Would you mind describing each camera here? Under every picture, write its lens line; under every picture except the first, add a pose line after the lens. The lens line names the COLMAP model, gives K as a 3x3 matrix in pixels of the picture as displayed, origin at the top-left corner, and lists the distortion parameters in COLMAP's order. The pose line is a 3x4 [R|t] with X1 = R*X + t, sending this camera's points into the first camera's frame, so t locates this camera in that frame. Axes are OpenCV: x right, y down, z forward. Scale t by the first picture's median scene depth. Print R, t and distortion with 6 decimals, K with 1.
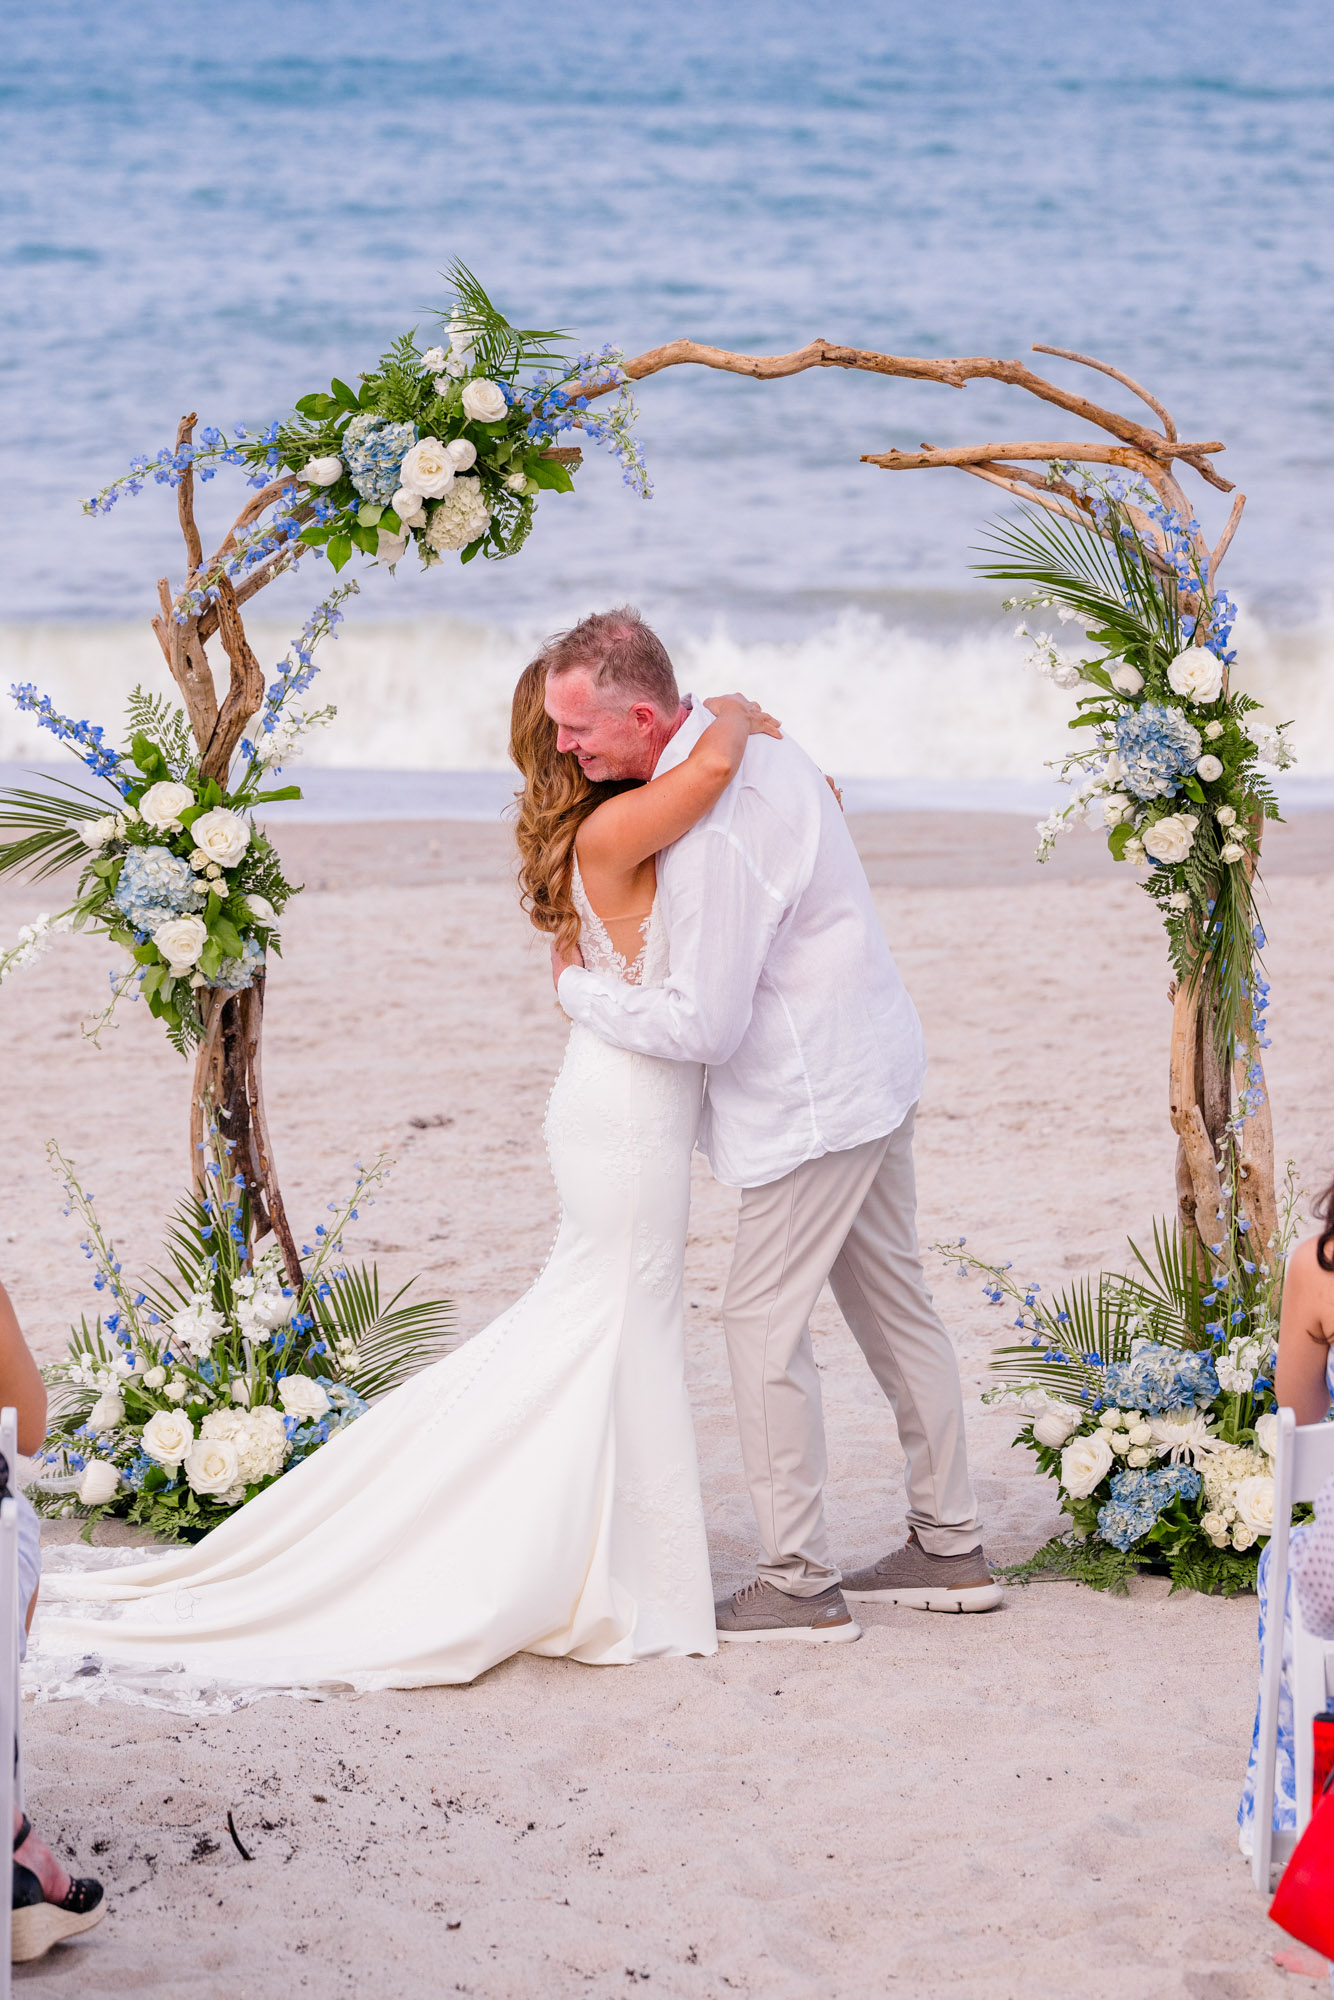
lens RADIAL K [[5930.8, 0, 574.4], [0, 5930.8, 988.6], [0, 0, 1]] dist [0.046509, 0.000000]
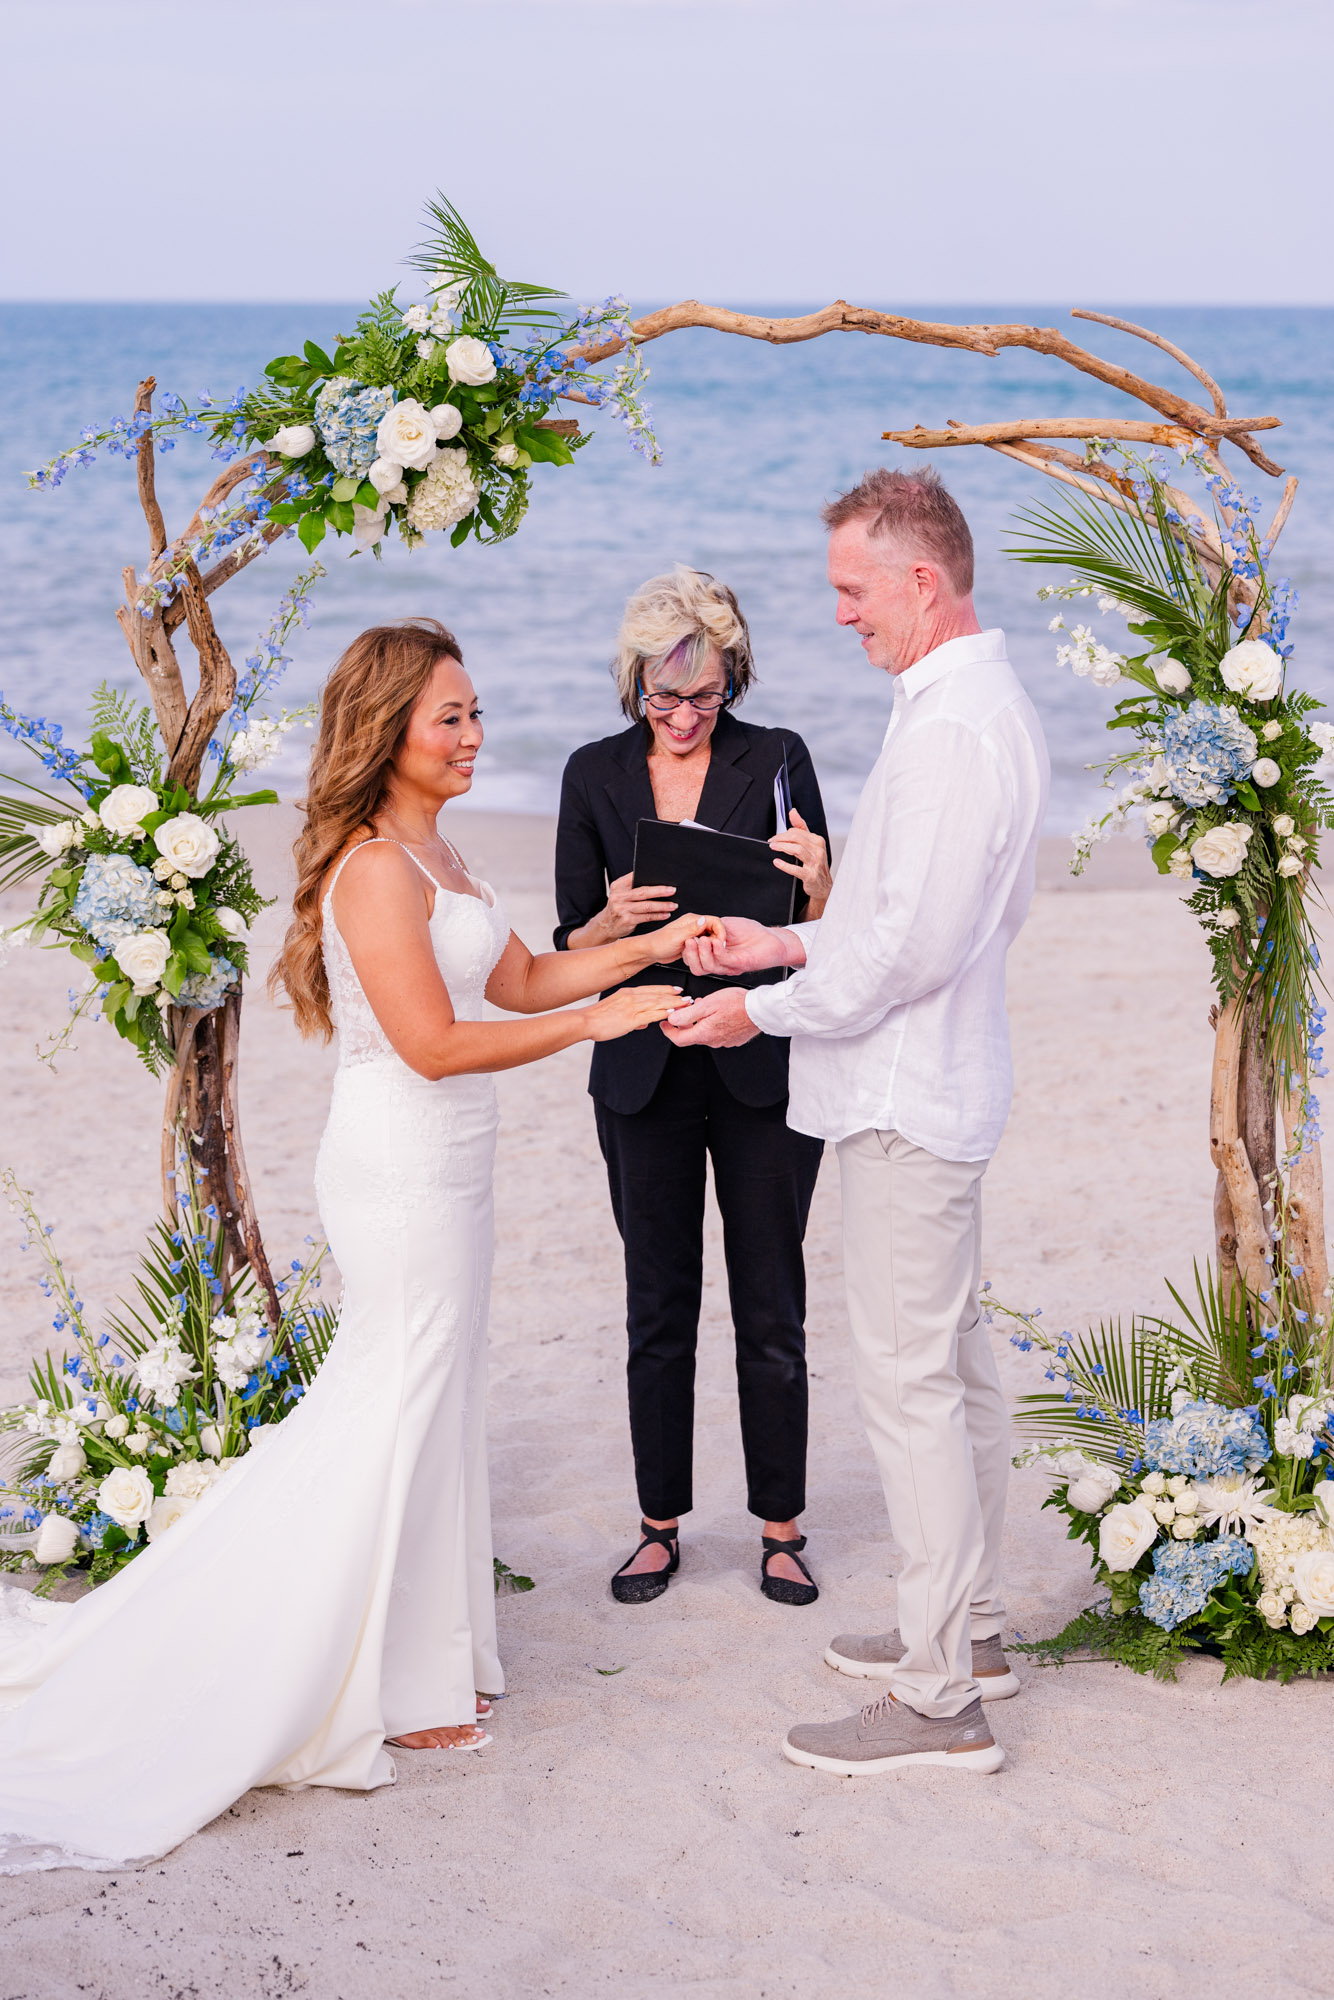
lens RADIAL K [[4013.9, 0, 679.3], [0, 4013.9, 989.1], [0, 0, 1]] dist [0.004285, 0.000000]
pose [[0.999776, 0.003553, 0.020865, 0.004070], [-0.003685, 0.999974, 0.006248, -0.007288], [-0.020842, -0.006324, 0.999763, 0.378114]]
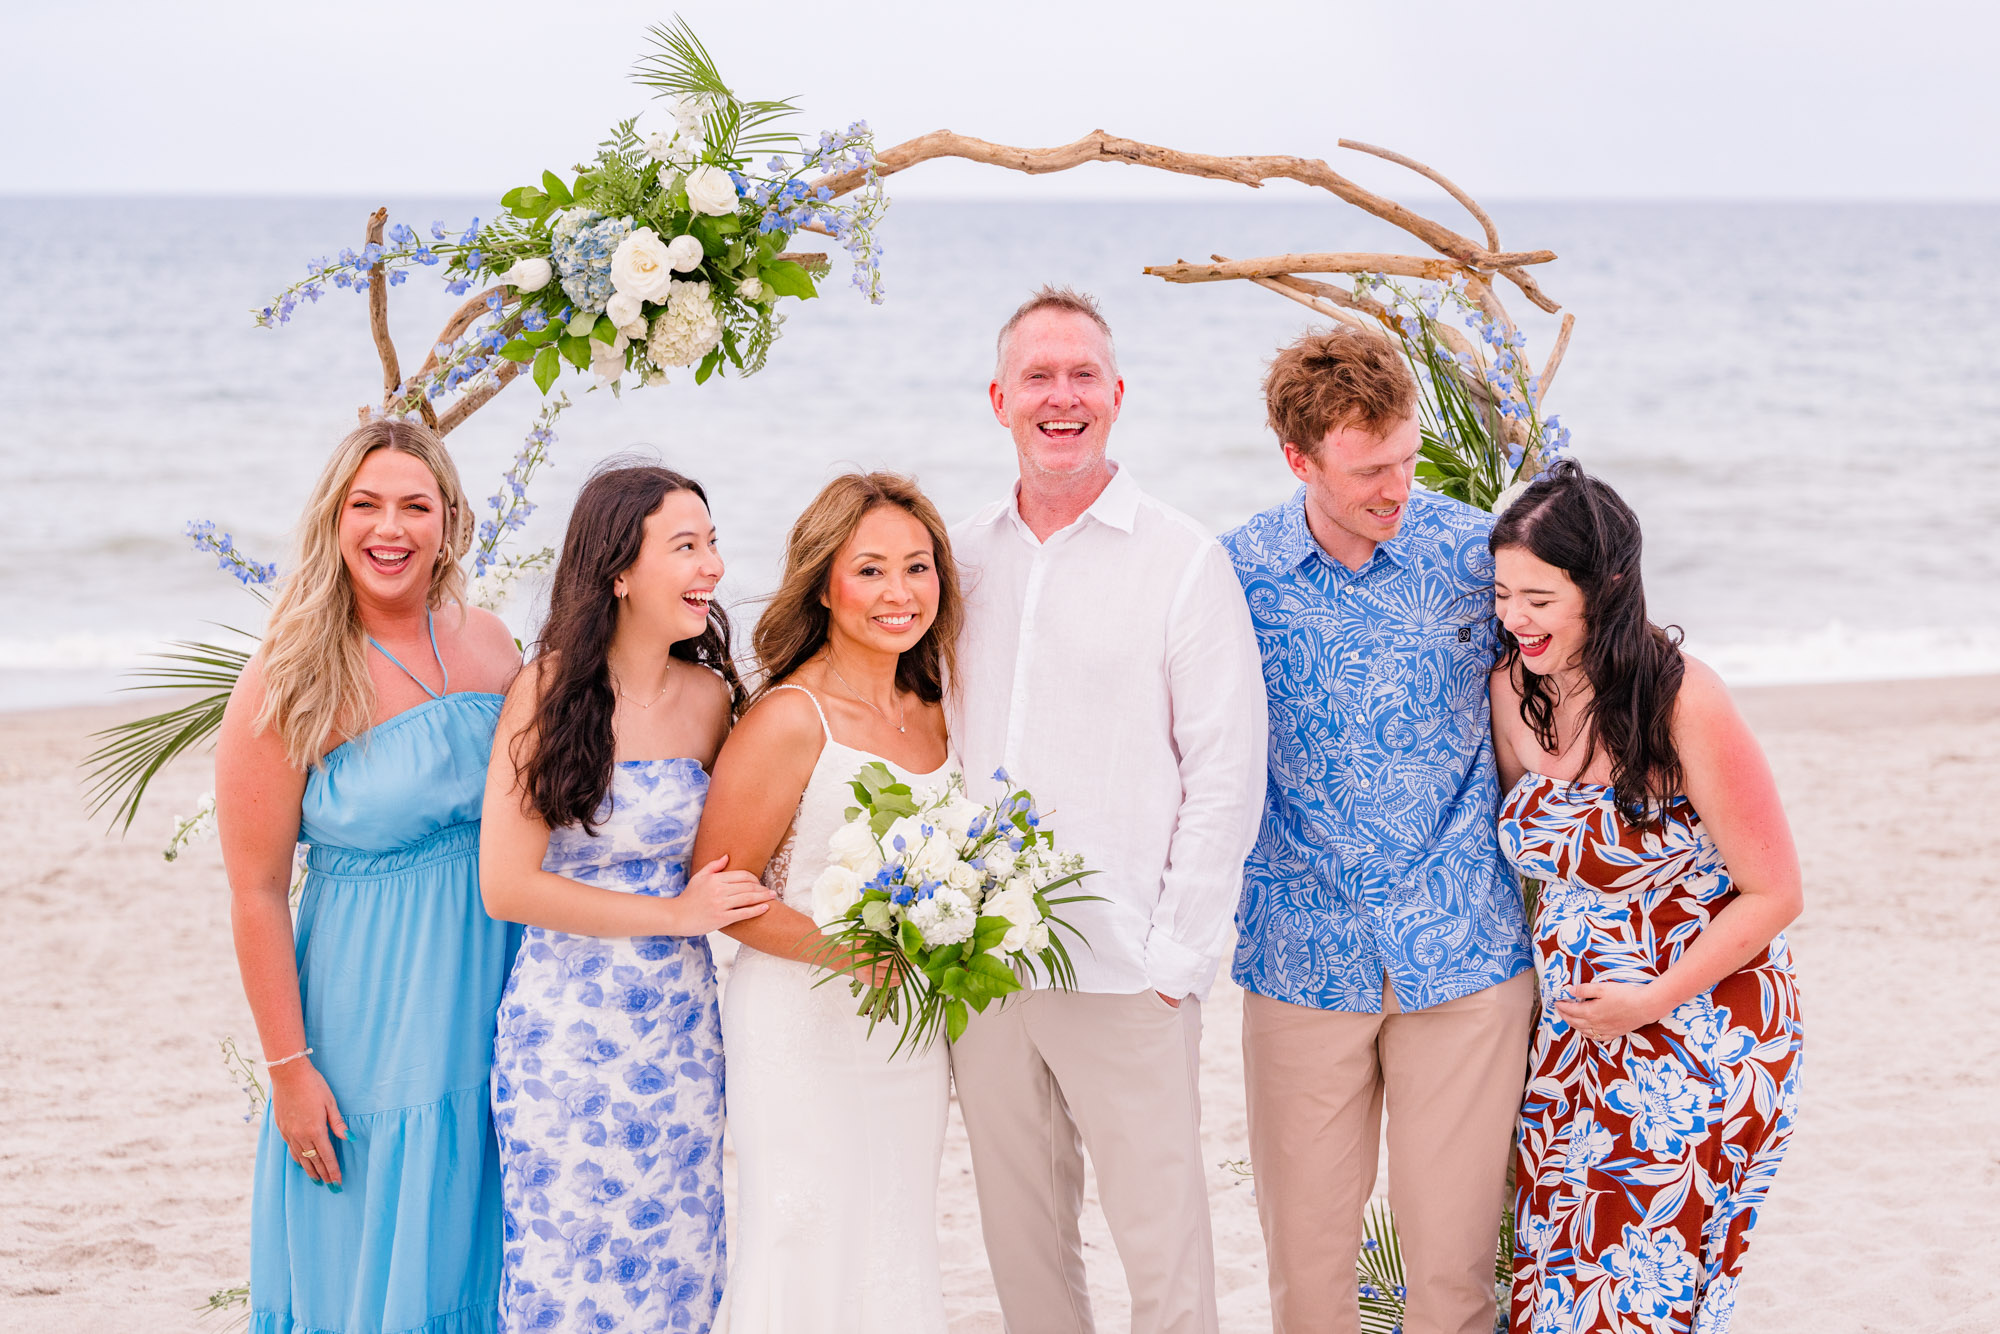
lens RADIAL K [[3693.3, 0, 1018.9], [0, 3693.3, 702.6], [0, 0, 1]] dist [-0.047499, 0.000000]
pose [[0.999623, 0.003696, 0.027207, 0.014833], [-0.002959, 0.999629, -0.027072, -0.009616], [-0.027296, 0.026982, 0.999263, 0.450875]]
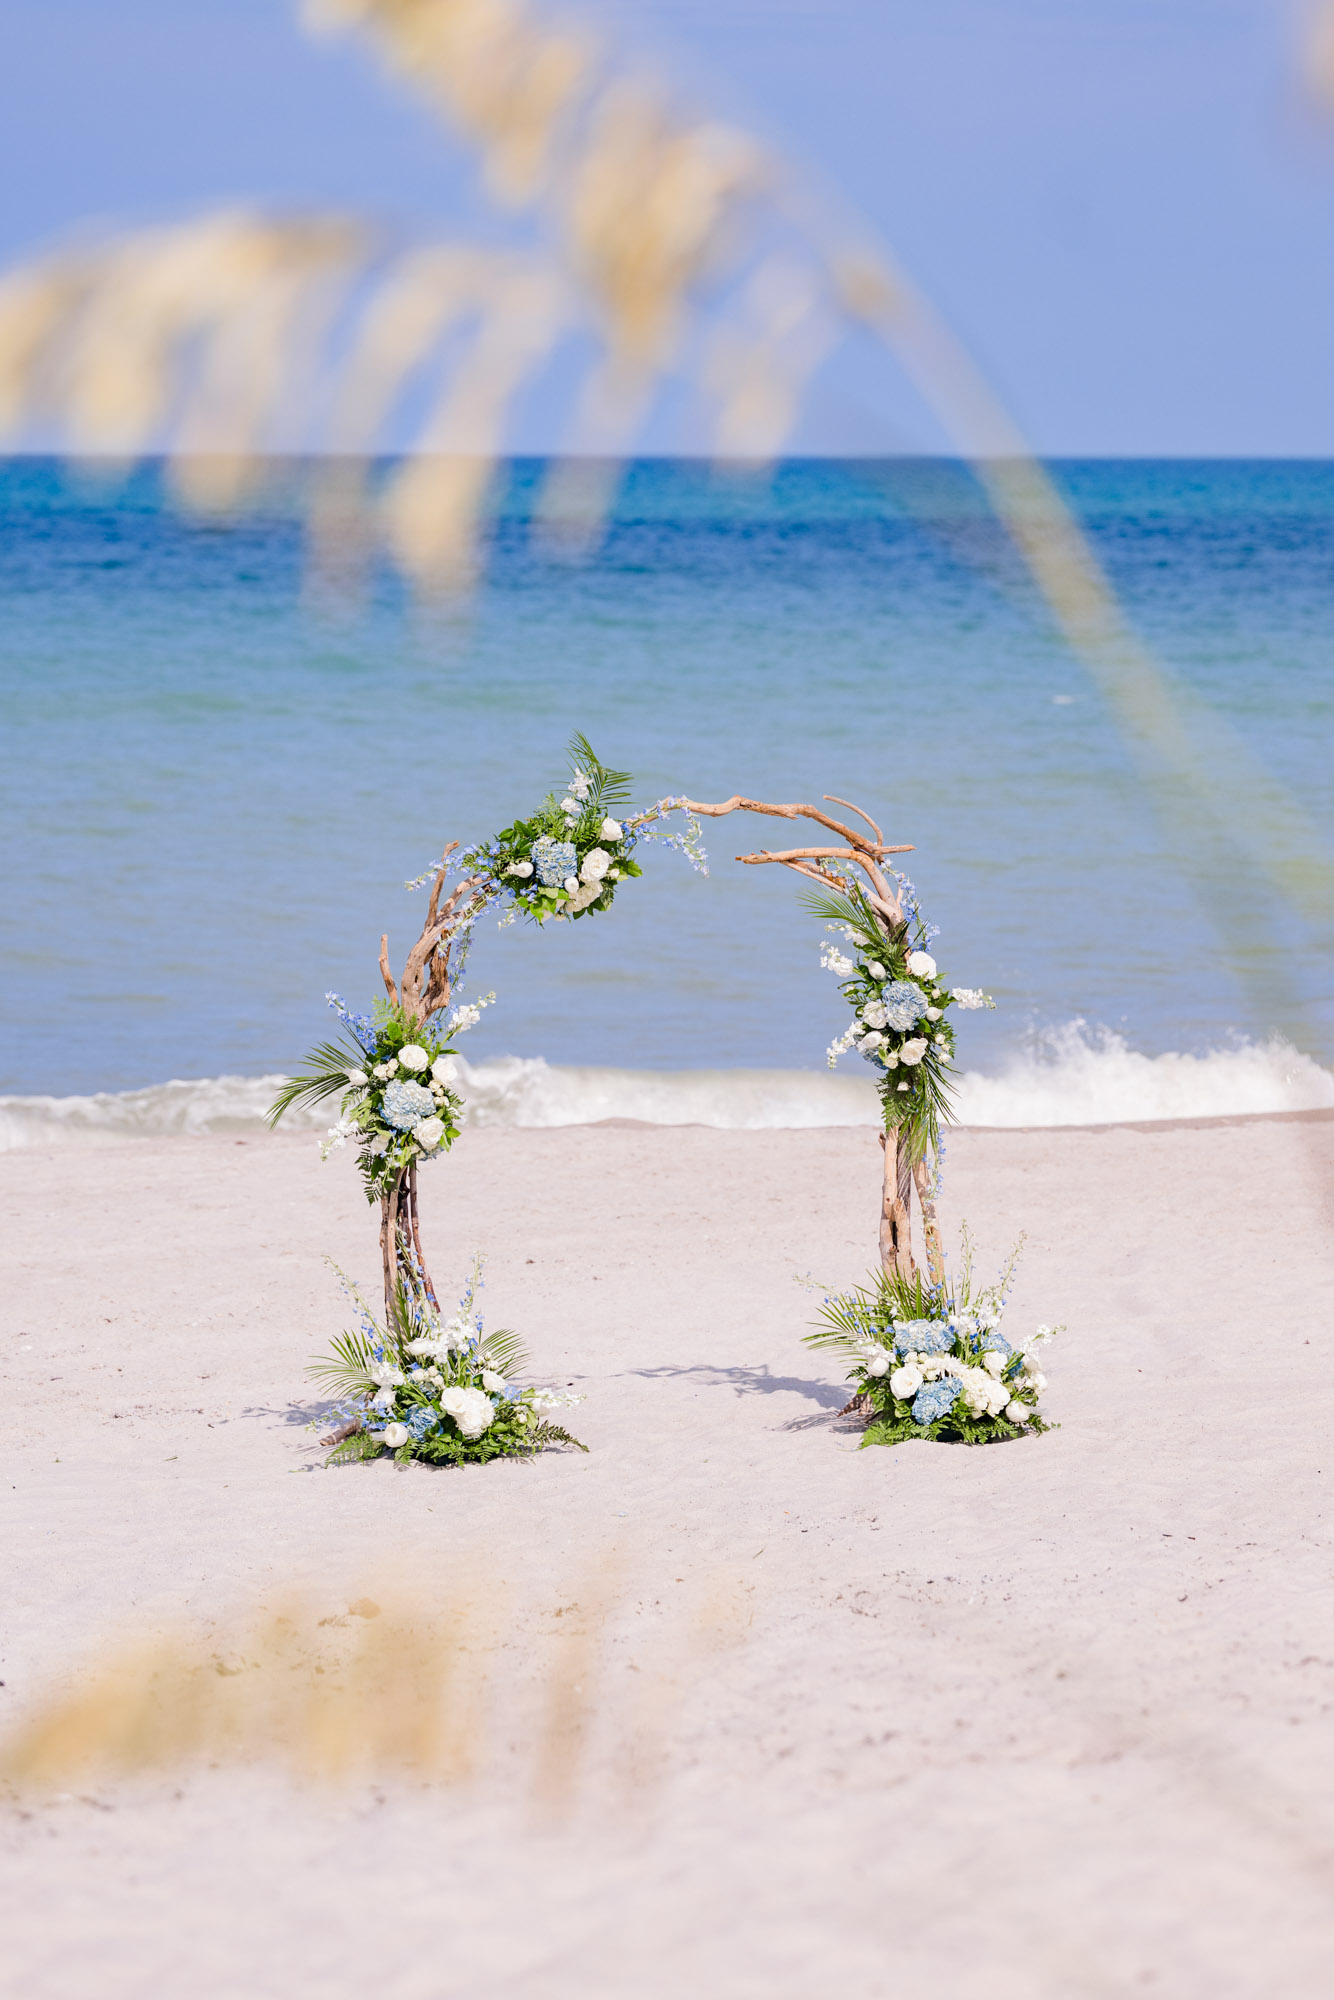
lens RADIAL K [[7184.9, 0, 662.7], [0, 7184.9, 993.7], [0, 0, 1]] dist [1.131359, 0.000000]
pose [[0.839935, -0.028270, 0.541950, -1.207667], [0.078490, 0.994470, -0.069772, 0.110182], [-0.536981, 0.101142, 0.837509, -0.889962]]
